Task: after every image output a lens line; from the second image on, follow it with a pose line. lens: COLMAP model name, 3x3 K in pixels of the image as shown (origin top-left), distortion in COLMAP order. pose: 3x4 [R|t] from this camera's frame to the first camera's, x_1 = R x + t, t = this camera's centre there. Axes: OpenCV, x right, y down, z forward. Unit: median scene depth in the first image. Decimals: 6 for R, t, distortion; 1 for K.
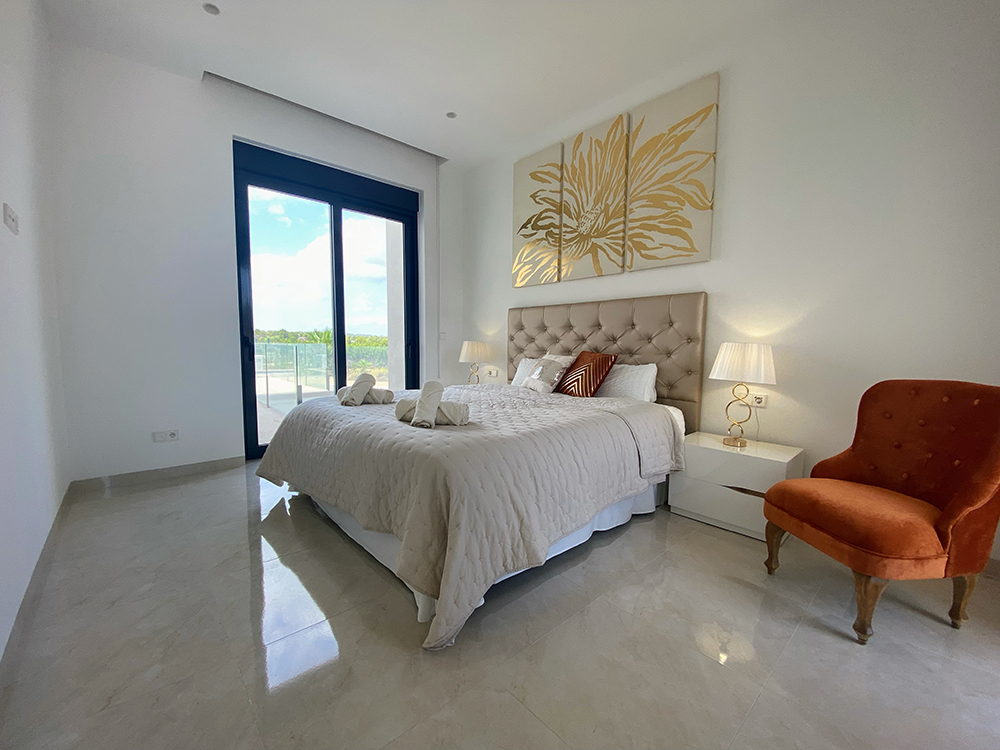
lens RADIAL K [[408.5, 0, 493.9], [0, 408.5, 376.9], [0, 0, 1]] dist [-0.030307, -0.003595]
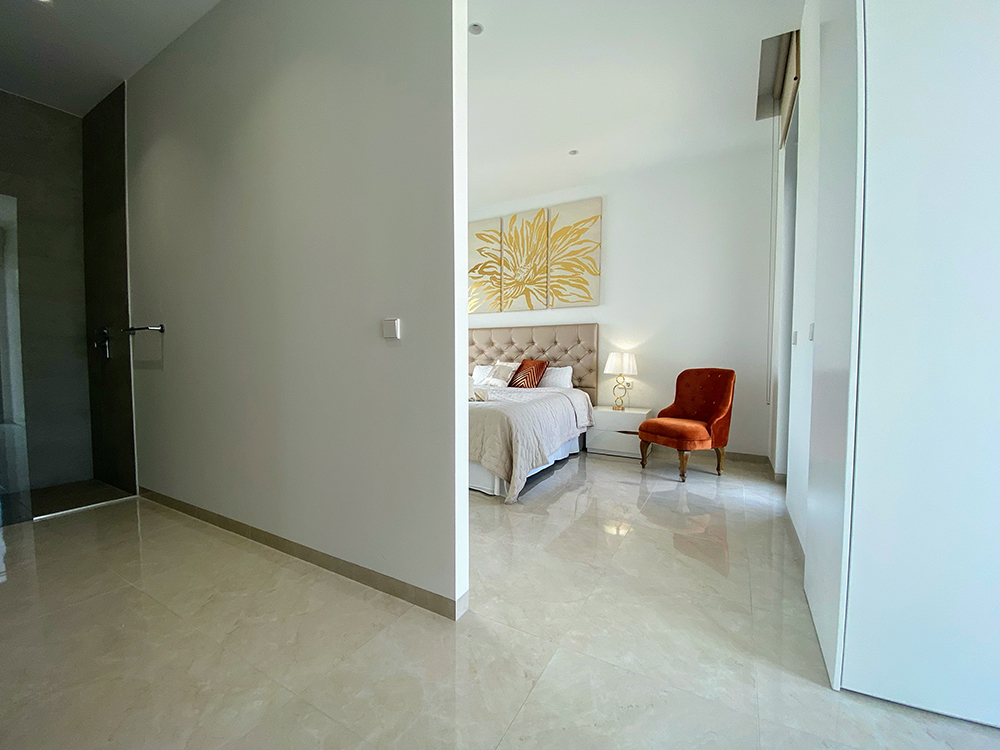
lens RADIAL K [[408.5, 0, 497.0], [0, 408.5, 373.1], [0, 0, 1]] dist [-0.030307, -0.003595]
pose [[0.944594, -0.019681, 0.327650, -0.404921], [0.033377, 0.998786, -0.036229, 0.043712], [-0.326540, 0.045158, 0.944104, -0.430912]]
